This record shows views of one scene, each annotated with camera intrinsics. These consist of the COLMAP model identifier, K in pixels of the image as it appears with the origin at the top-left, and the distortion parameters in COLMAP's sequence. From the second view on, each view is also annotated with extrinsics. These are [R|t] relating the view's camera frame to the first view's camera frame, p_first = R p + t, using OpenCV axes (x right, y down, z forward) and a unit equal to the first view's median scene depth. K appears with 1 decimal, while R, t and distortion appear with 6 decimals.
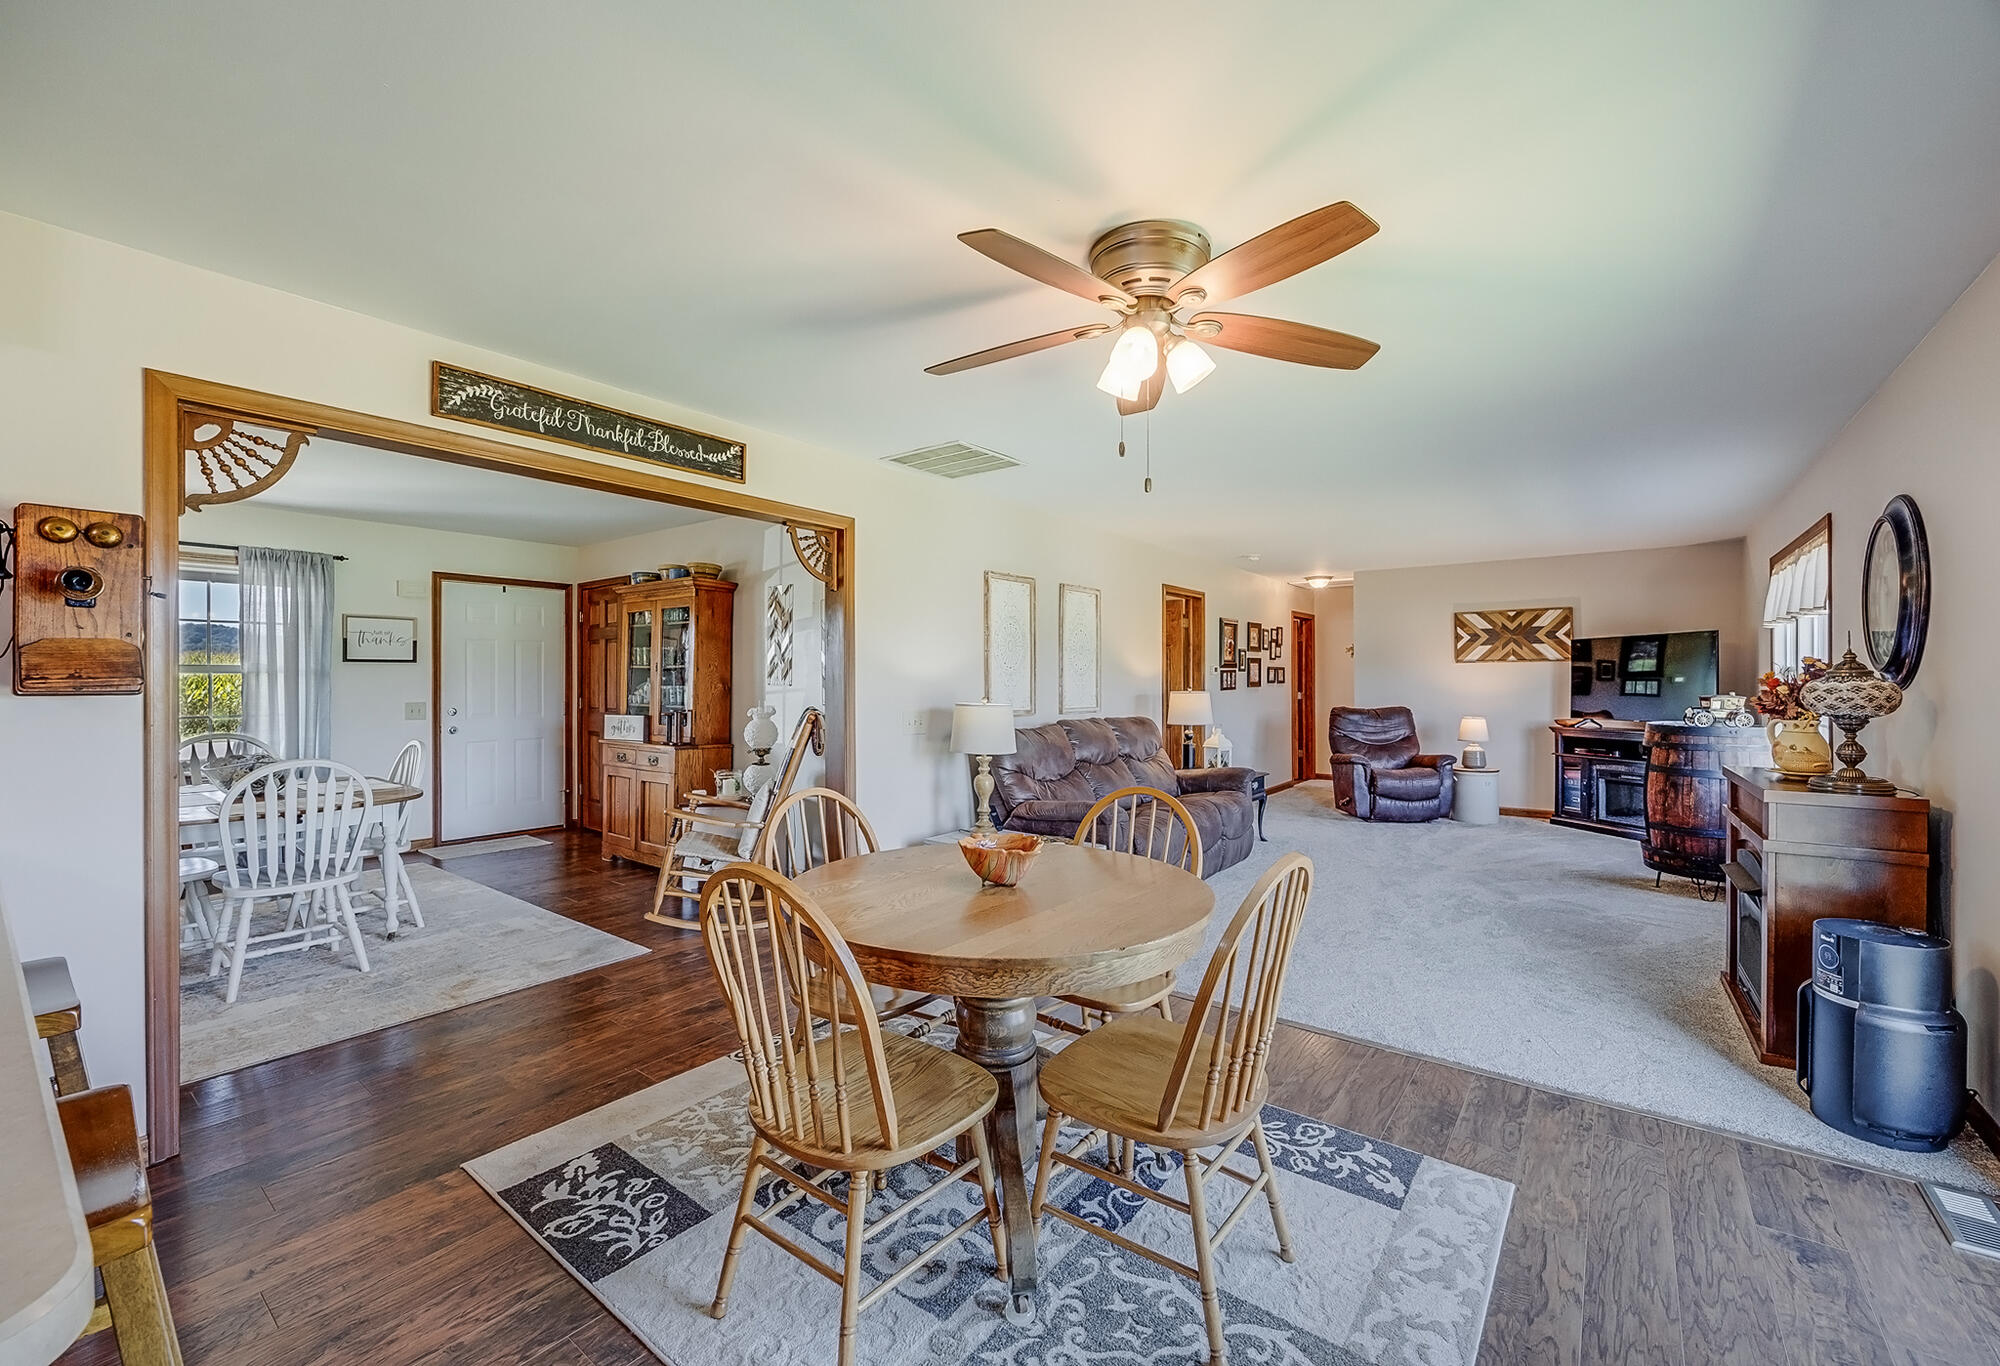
lens RADIAL K [[801.8, 0, 1045.0], [0, 801.8, 678.7], [0, 0, 1]] dist [-0.001285, -0.000344]
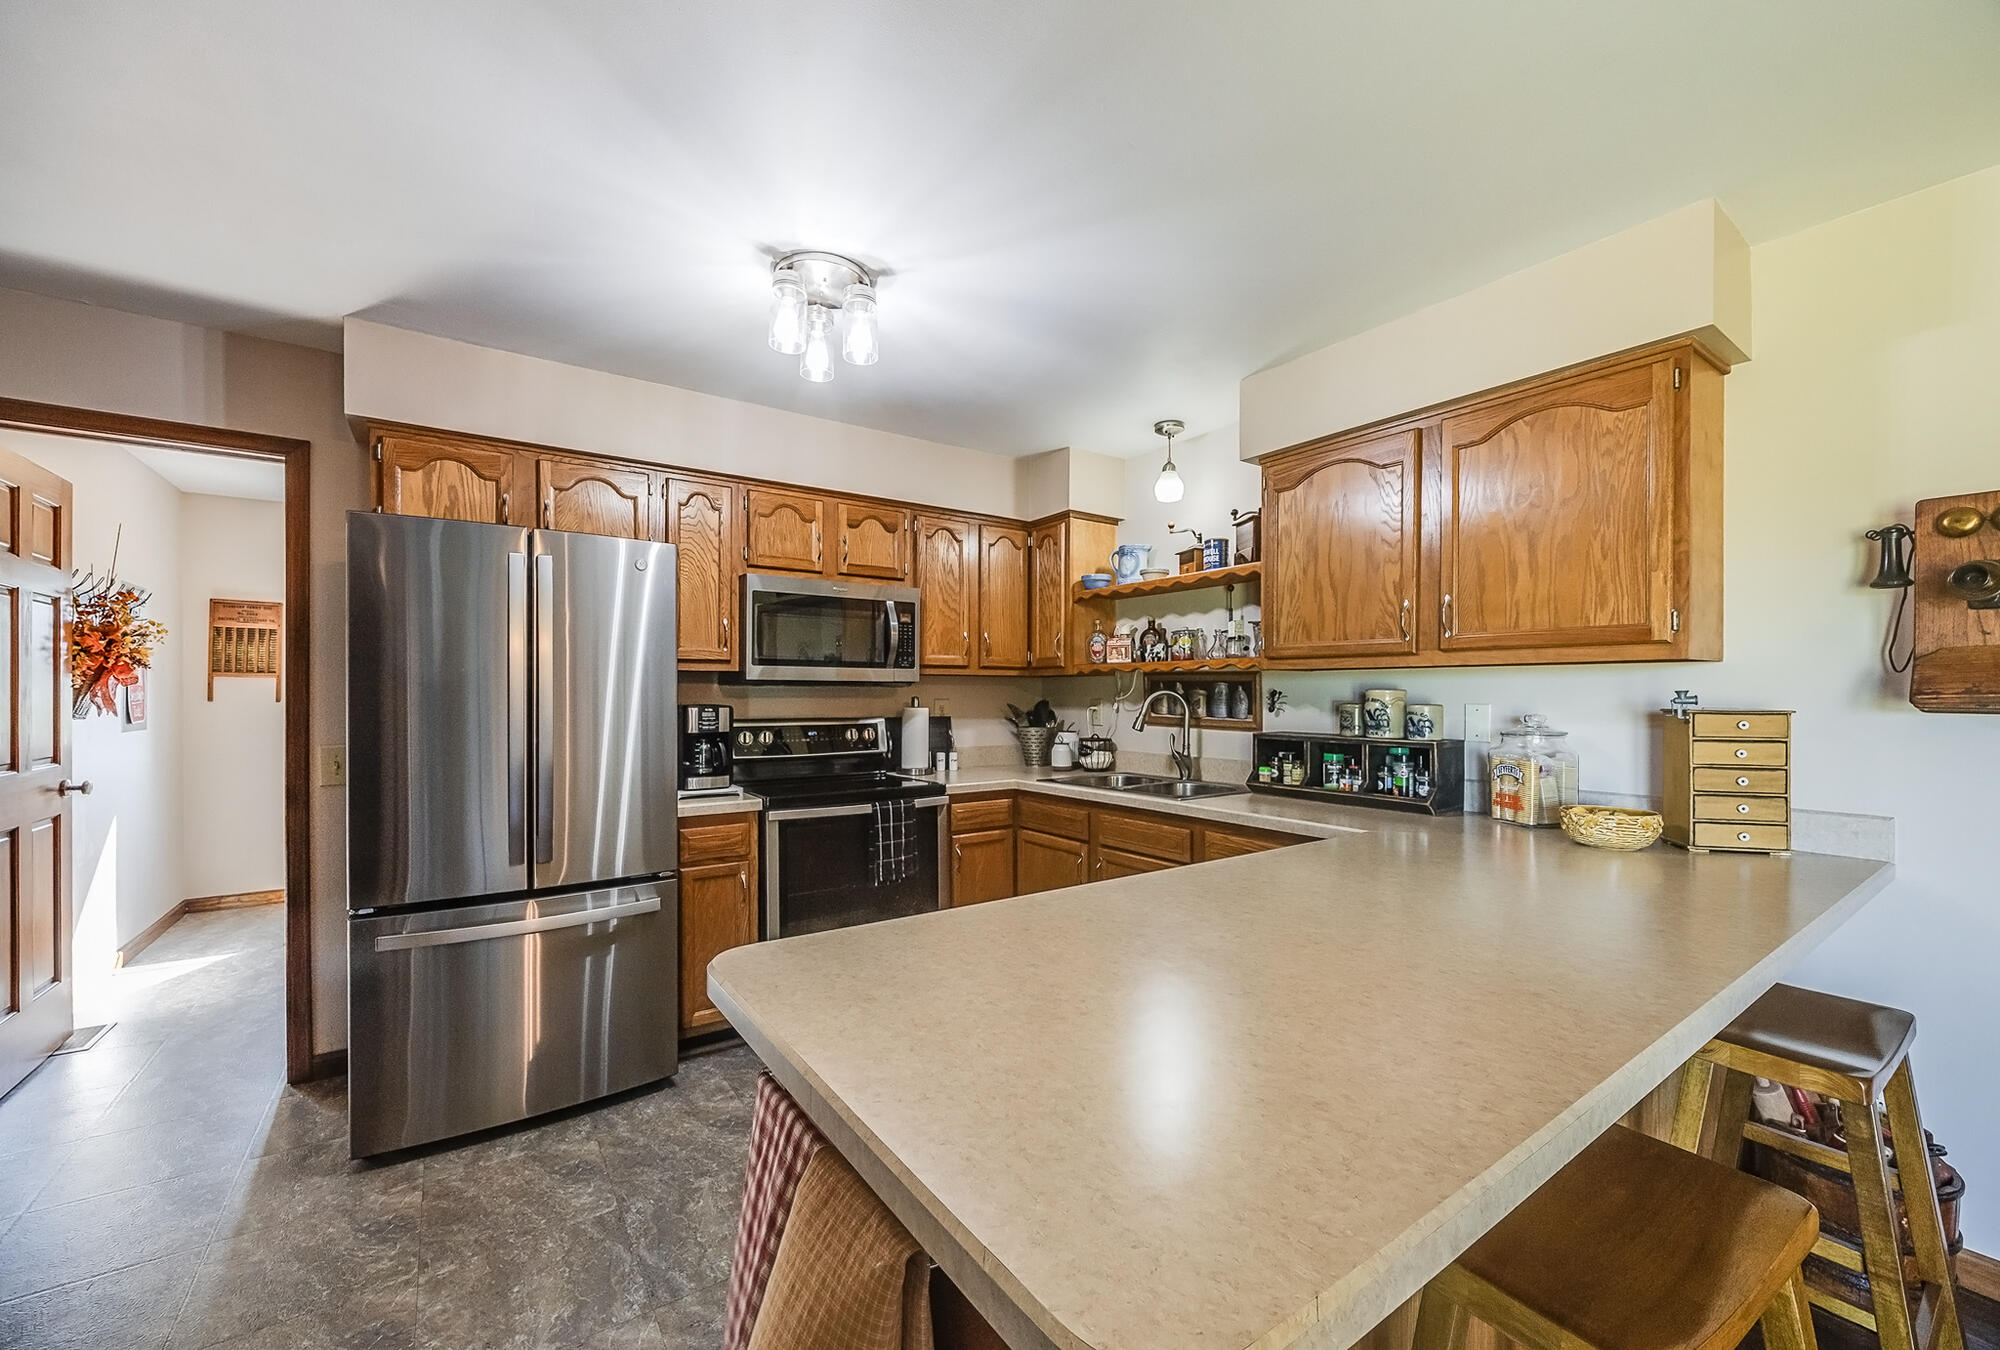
lens RADIAL K [[773.8, 0, 976.2], [0, 773.8, 692.4], [0, 0, 1]] dist [-0.003021, -0.000182]
pose [[-0.339883, 0.001903, -0.940466, -0.032326], [-0.003407, 0.999989, 0.003254, -0.000238], [0.940462, 0.004310, -0.339872, 0.104510]]
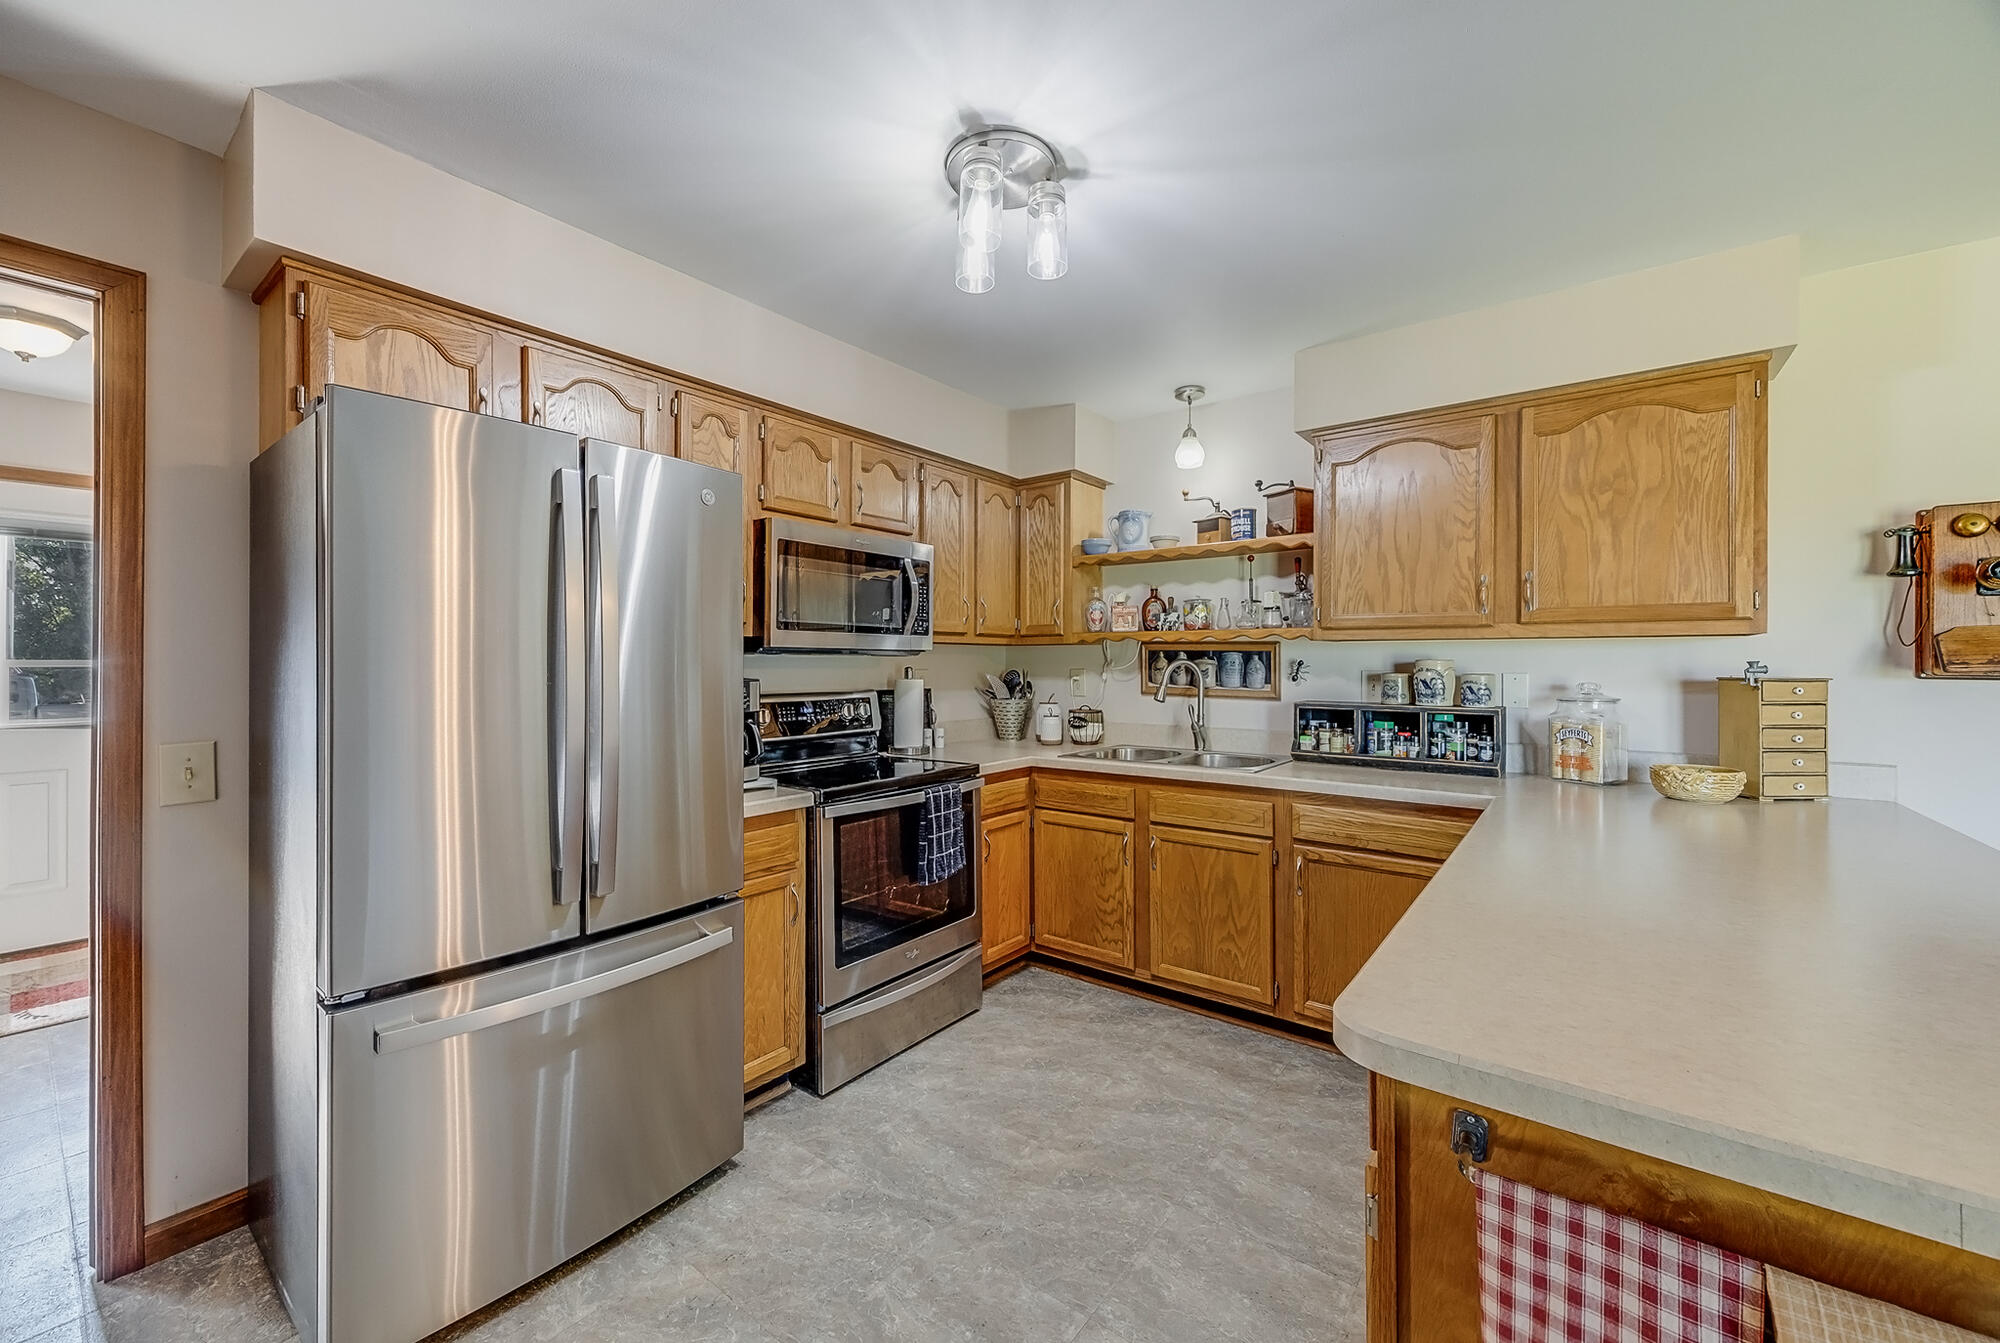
lens RADIAL K [[782.0, 0, 971.6], [0, 782.0, 658.4], [0, 0, 1]] dist [-0.000354, 0.000896]
pose [[-0.047730, -0.002050, -0.998858, -0.044954], [-0.004231, 0.999989, -0.001850, 0.000069], [0.998851, 0.004137, -0.047738, -0.106497]]
